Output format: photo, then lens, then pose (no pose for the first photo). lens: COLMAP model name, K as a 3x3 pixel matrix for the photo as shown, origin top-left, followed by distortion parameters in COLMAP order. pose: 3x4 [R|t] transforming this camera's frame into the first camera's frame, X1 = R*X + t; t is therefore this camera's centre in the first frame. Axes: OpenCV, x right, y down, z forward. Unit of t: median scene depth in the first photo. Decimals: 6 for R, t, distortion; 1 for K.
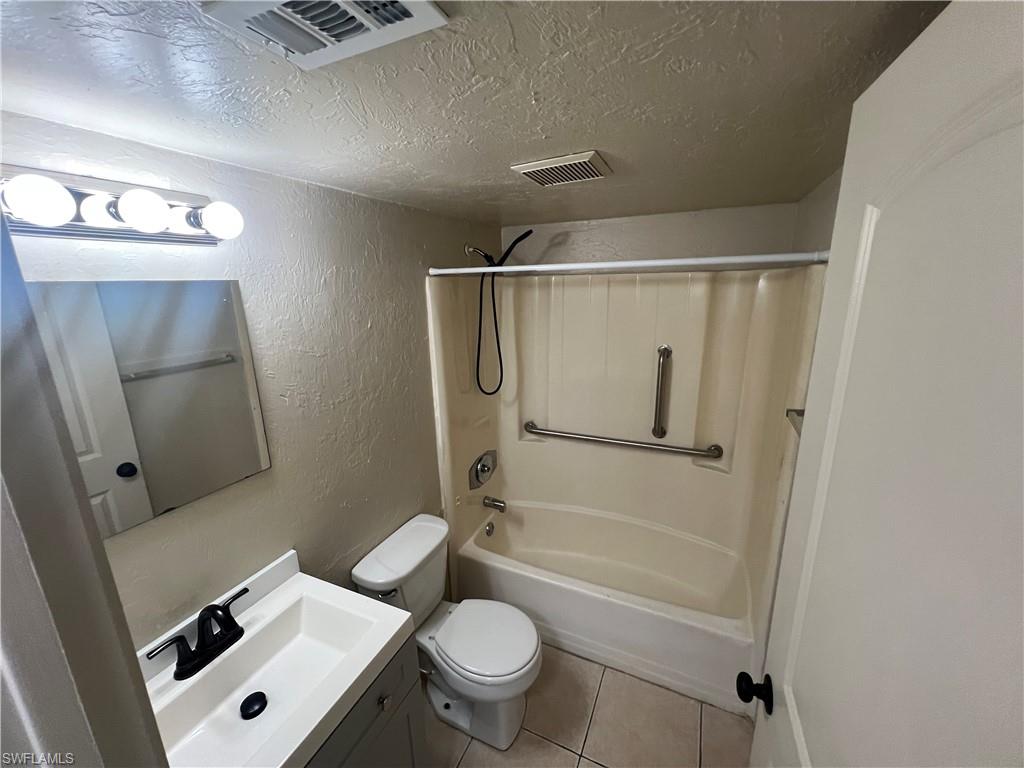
lens RADIAL K [[406.4, 0, 508.3], [0, 406.4, 384.5], [0, 0, 1]] dist [-0.002781, 0.000904]
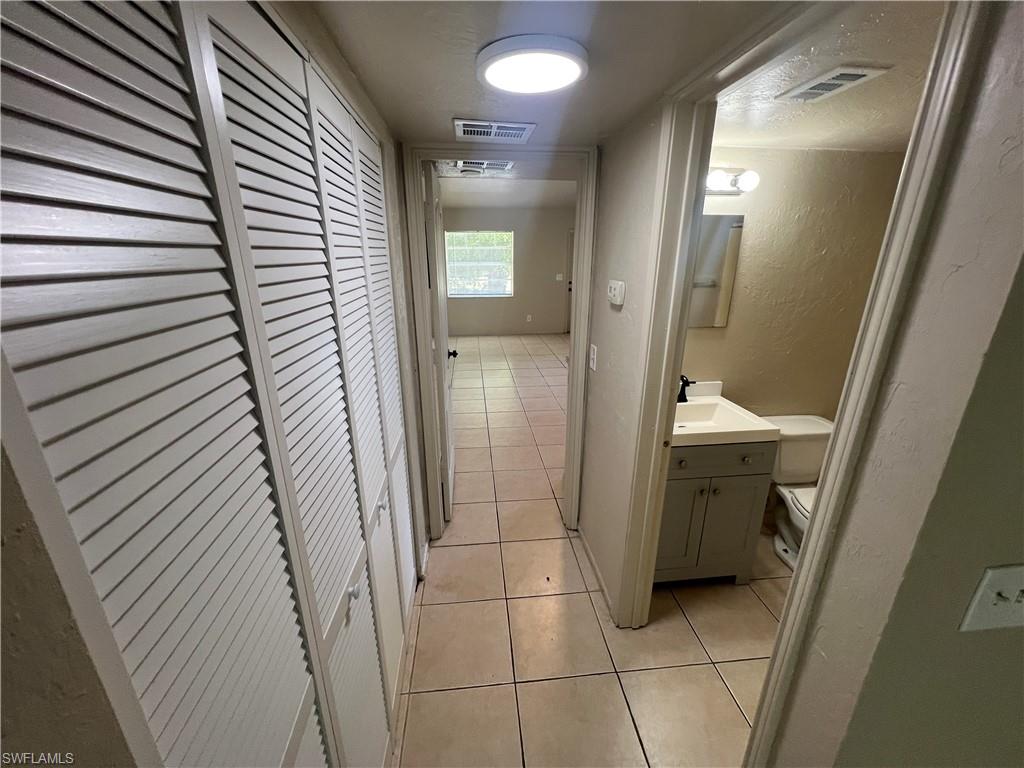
lens RADIAL K [[406.4, 0, 511.2], [0, 406.4, 382.6], [0, 0, 1]] dist [-0.002781, 0.000904]
pose [[0.509058, 0.283734, -0.812622, 0.481985], [-0.224128, 0.955233, 0.193125, 0.336510], [0.831039, 0.083820, 0.549862, -0.788345]]
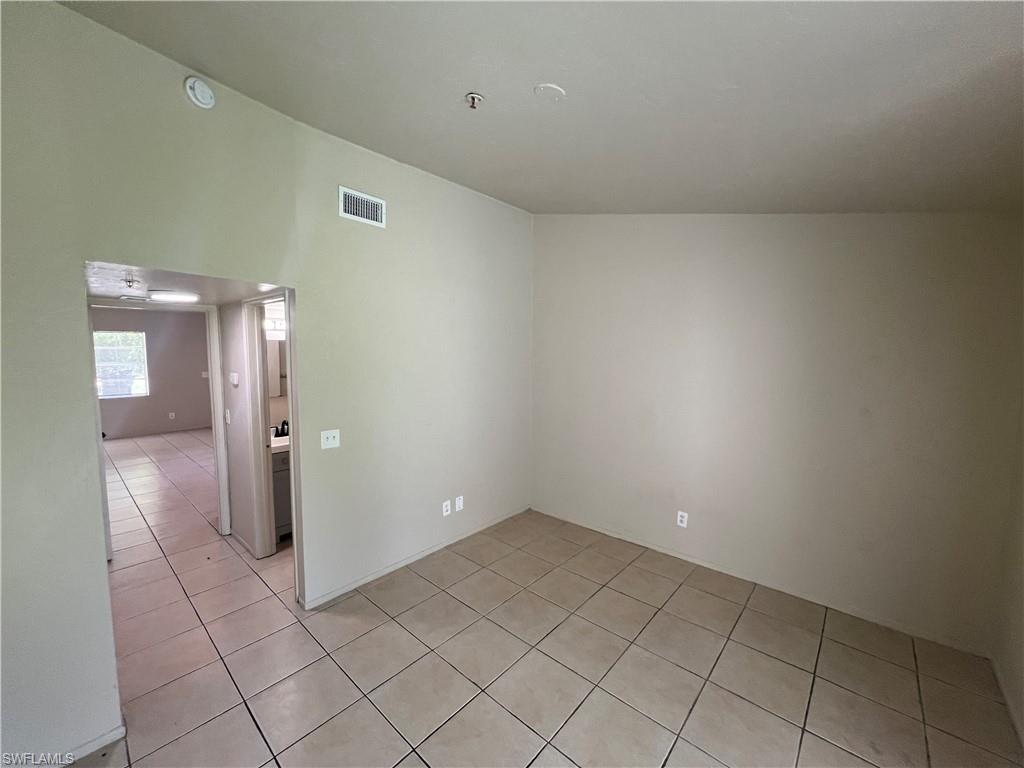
lens RADIAL K [[406.4, 0, 510.7], [0, 406.4, 382.5], [0, 0, 1]] dist [-0.002781, 0.000904]
pose [[0.959456, 0.049193, -0.277531, 3.933231], [-0.093146, 0.984669, -0.147482, 0.676262], [0.266021, 0.167353, 0.949329, -3.206747]]
